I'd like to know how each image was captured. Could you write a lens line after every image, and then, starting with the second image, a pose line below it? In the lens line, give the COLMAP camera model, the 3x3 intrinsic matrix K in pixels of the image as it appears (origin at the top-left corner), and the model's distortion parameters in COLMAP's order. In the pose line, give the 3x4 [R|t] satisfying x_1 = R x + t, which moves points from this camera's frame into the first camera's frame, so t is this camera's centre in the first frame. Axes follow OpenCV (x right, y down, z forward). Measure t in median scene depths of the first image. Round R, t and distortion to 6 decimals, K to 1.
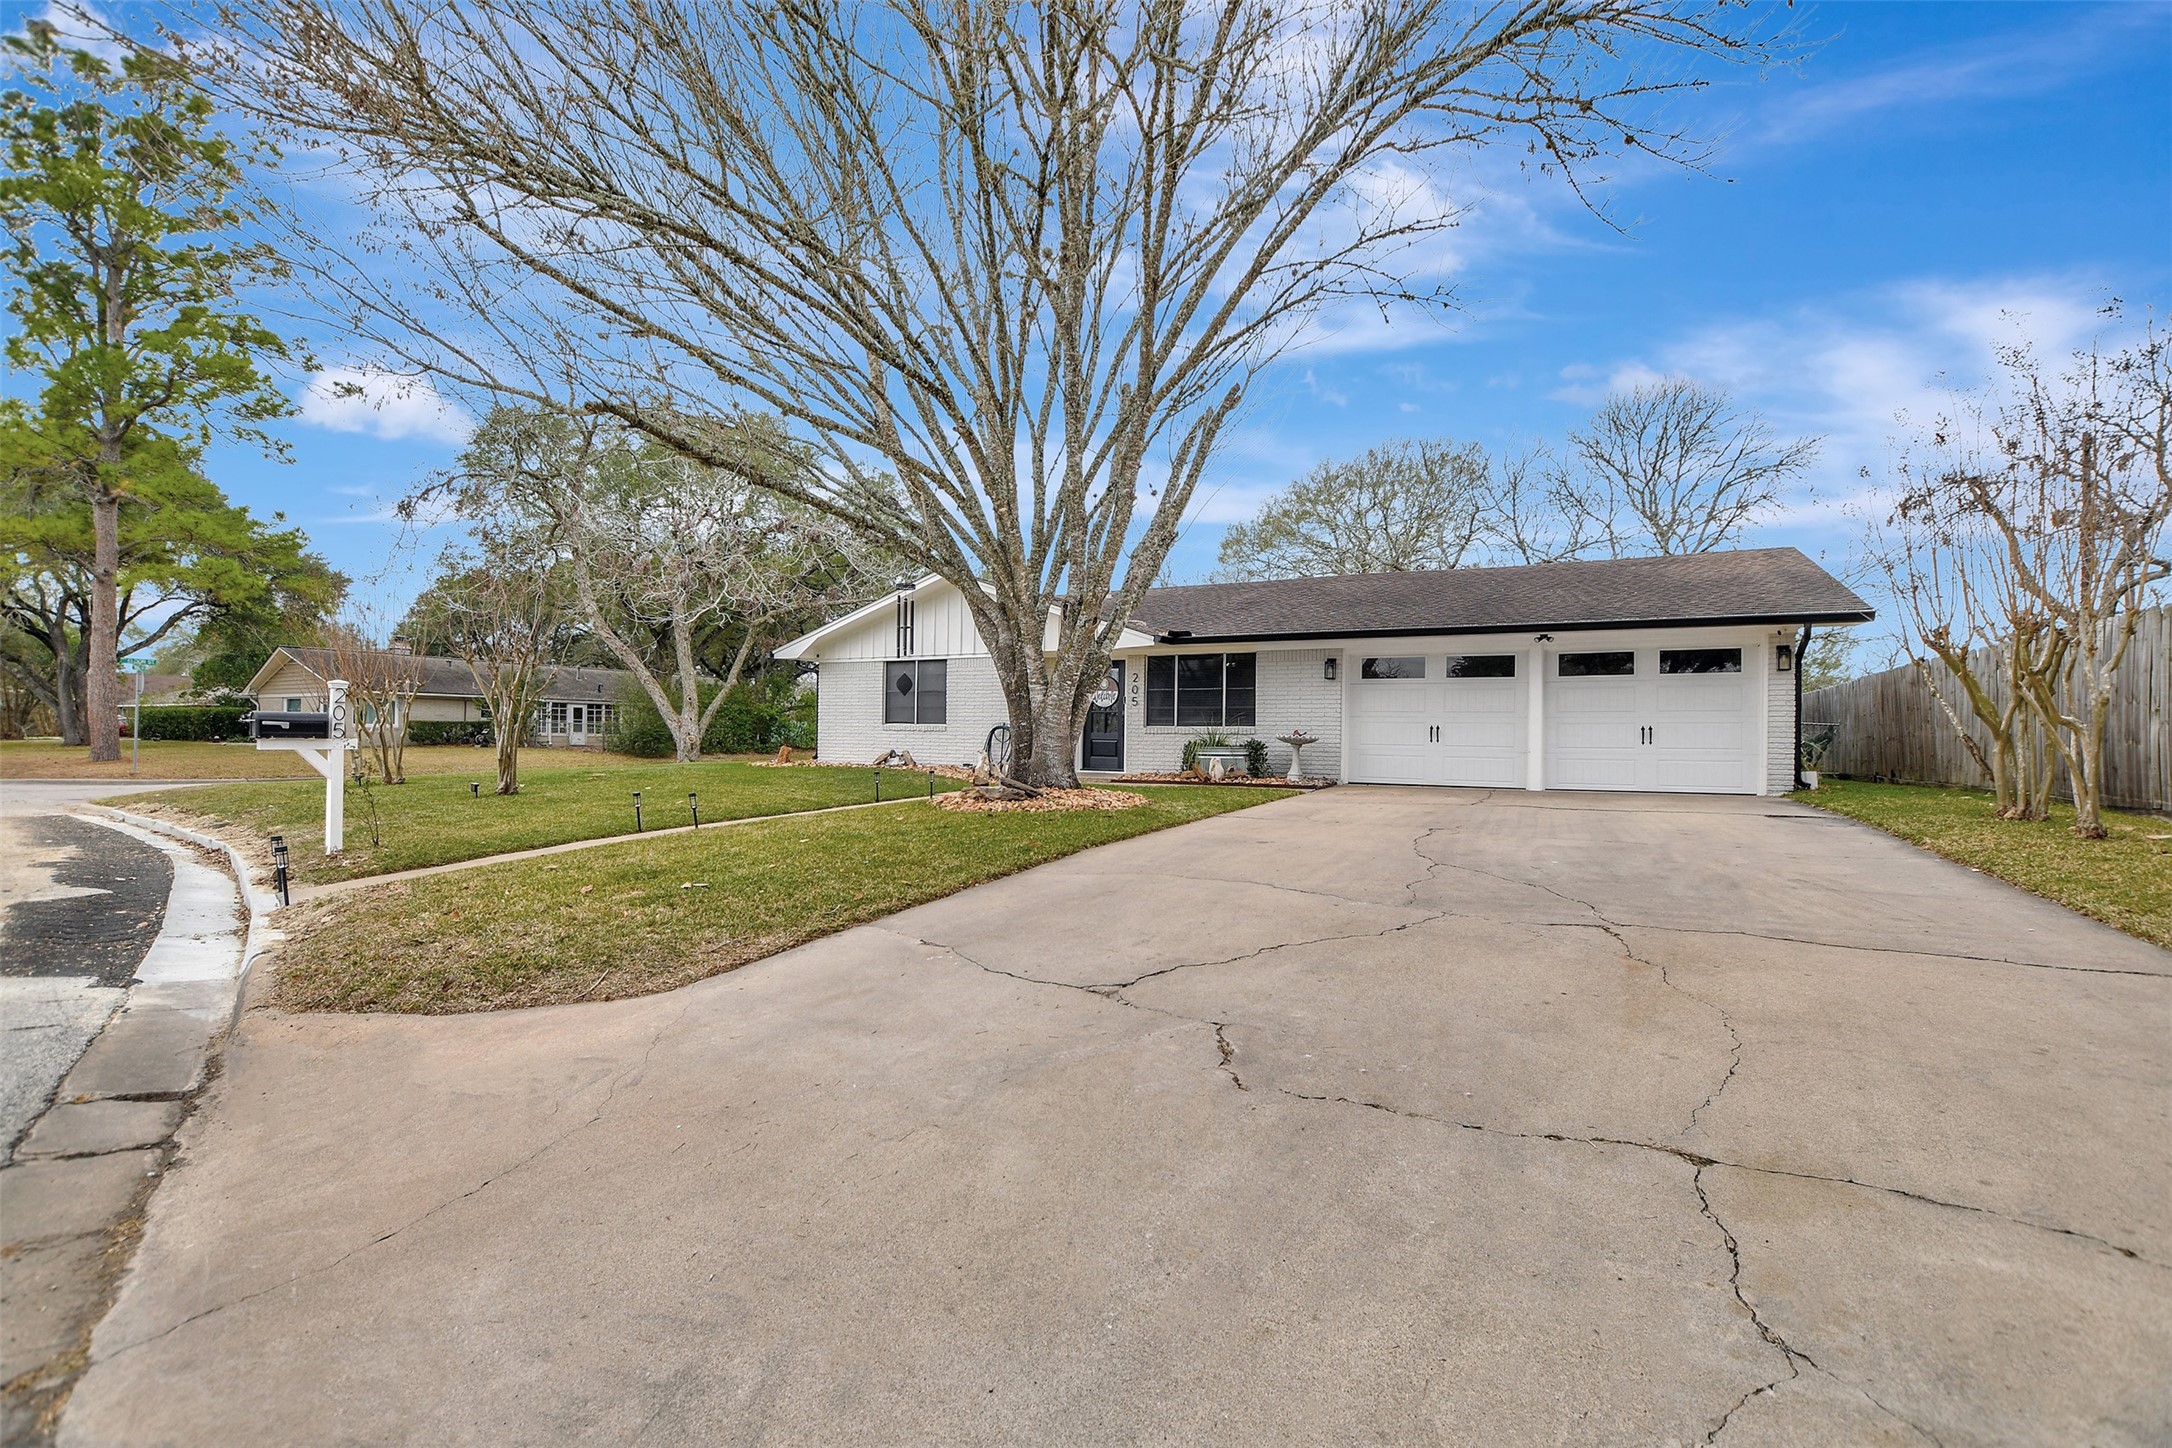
lens RADIAL K [[965.7, 0, 1087.0], [0, 965.7, 721.4], [0, 0, 1]] dist [-0.025123, -0.000418]
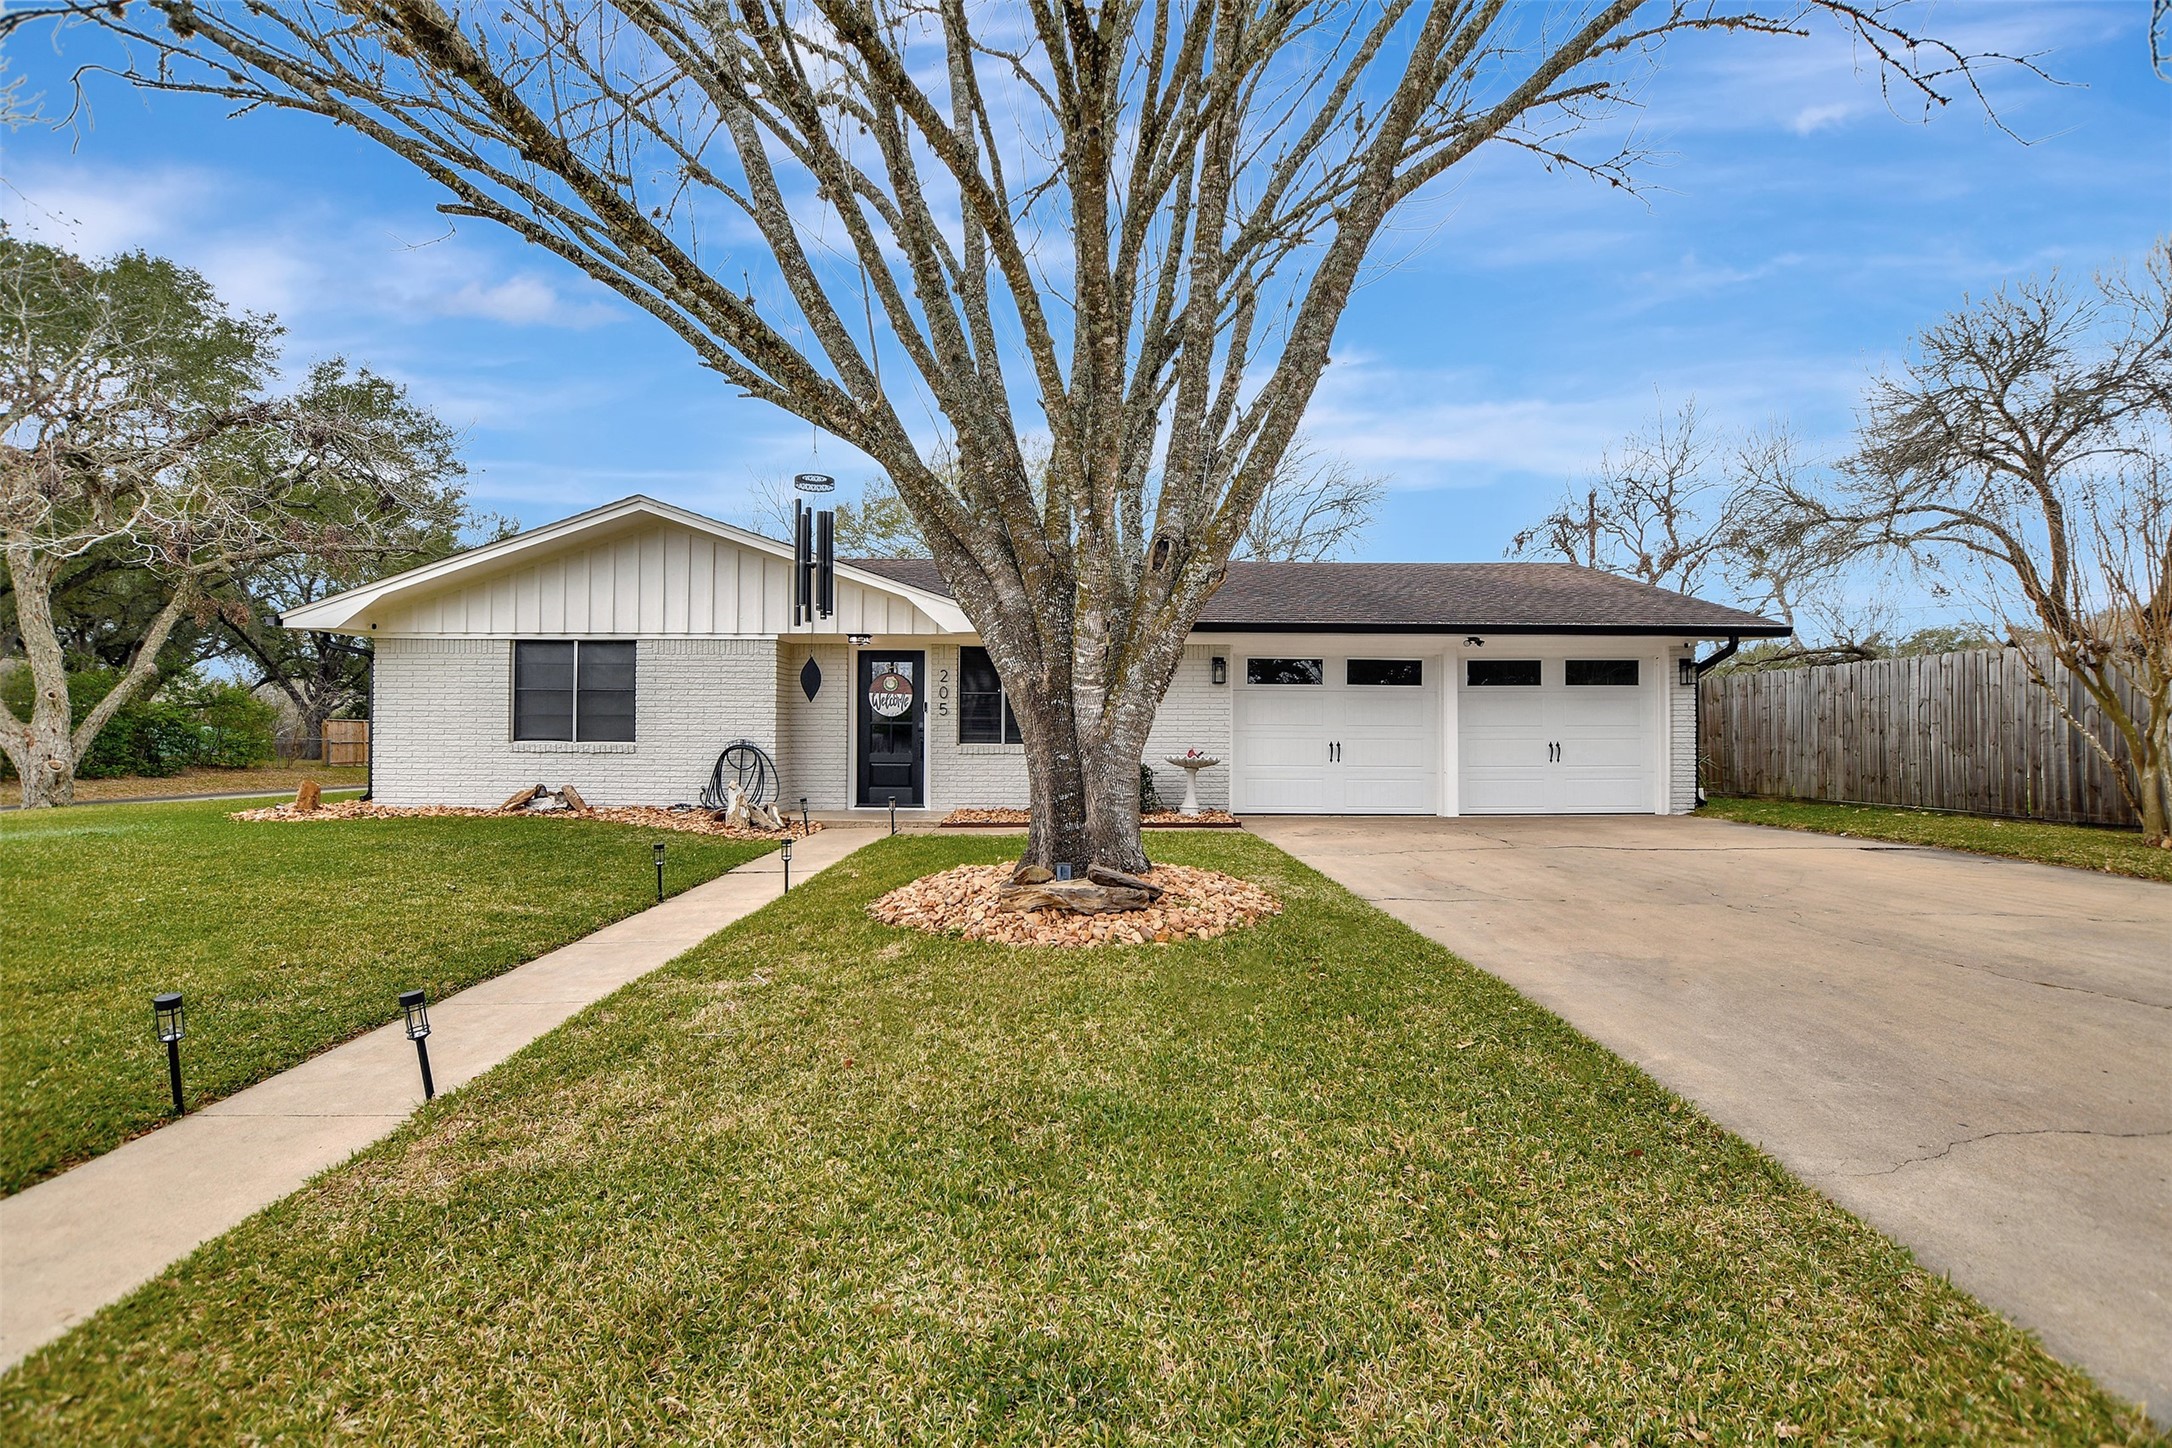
lens RADIAL K [[965.7, 0, 1073.8], [0, 965.7, 728.5], [0, 0, 1]] dist [-0.025123, -0.000418]
pose [[0.884017, -0.002479, 0.467448, -0.199654], [-0.000462, 0.999981, 0.006177, -0.010929], [-0.467454, -0.005677, 0.883999, 0.324016]]
